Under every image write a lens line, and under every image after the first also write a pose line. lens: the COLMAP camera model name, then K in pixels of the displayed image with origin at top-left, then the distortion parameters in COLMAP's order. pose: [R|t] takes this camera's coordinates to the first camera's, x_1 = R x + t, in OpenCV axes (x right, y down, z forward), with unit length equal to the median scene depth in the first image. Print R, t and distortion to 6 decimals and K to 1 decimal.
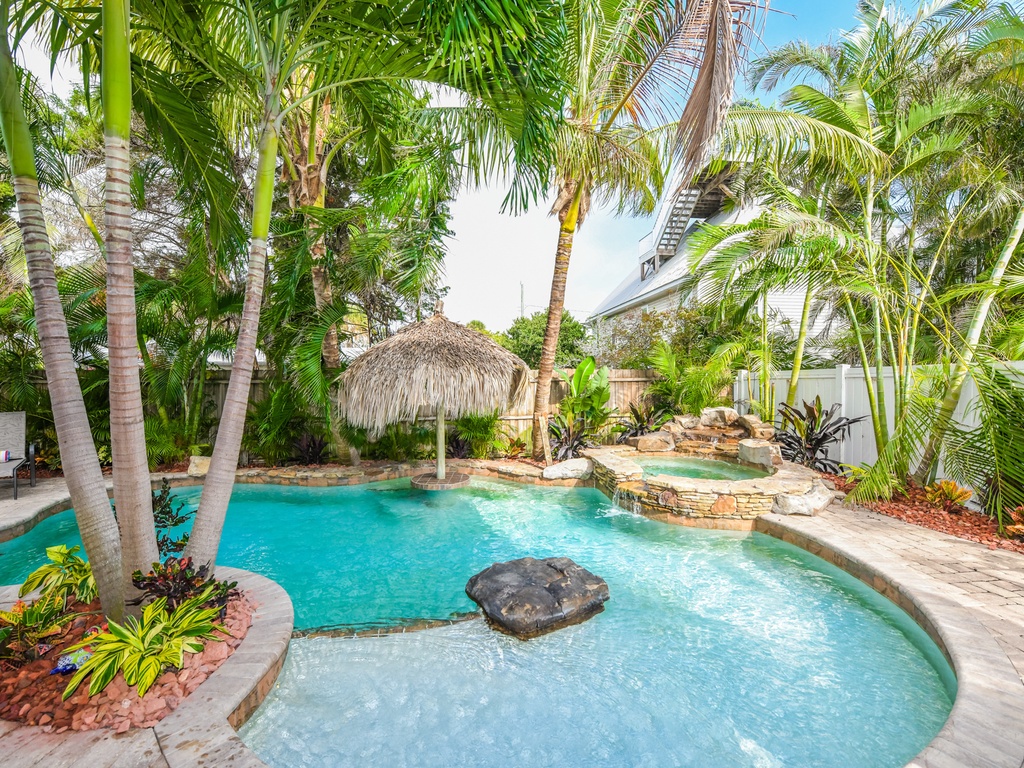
lens RADIAL K [[464.8, 0, 521.2], [0, 464.8, 384.2], [0, 0, 1]] dist [-0.009784, -0.001271]
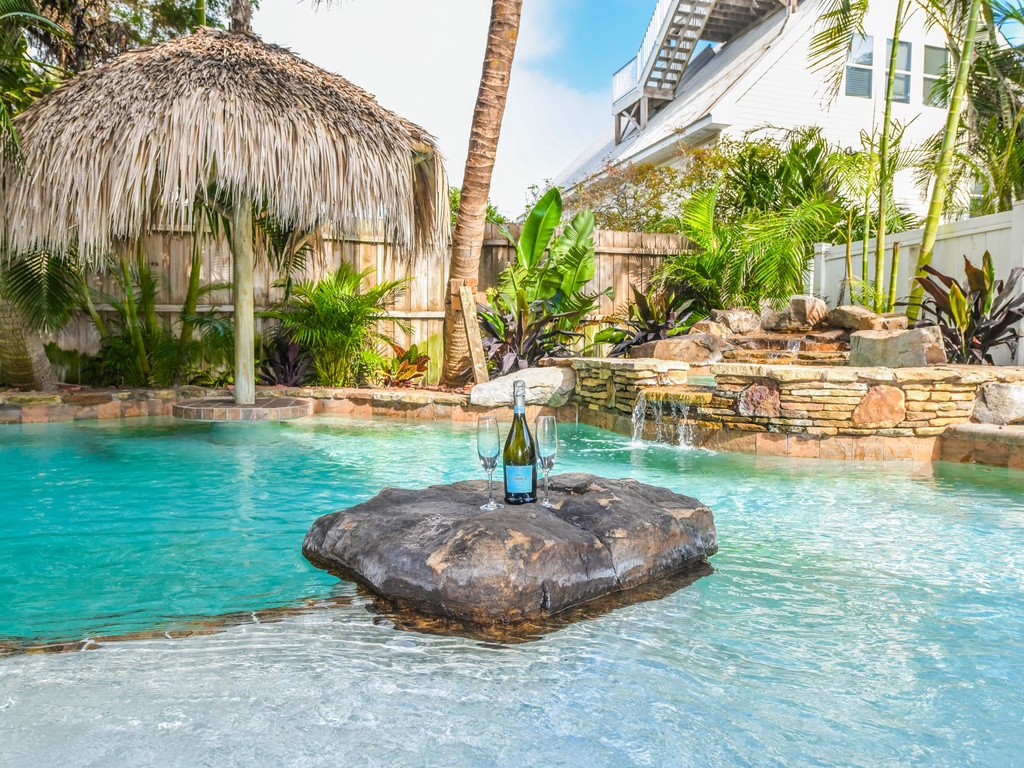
lens RADIAL K [[760.7, 0, 529.9], [0, 760.7, 384.9], [0, 0, 1]] dist [-0.003803, 0.000133]
pose [[0.984669, 0.007940, 0.174255, -0.029186], [-0.012356, 0.999629, 0.024272, 0.163462], [-0.173997, -0.026053, 0.984401, 0.227350]]
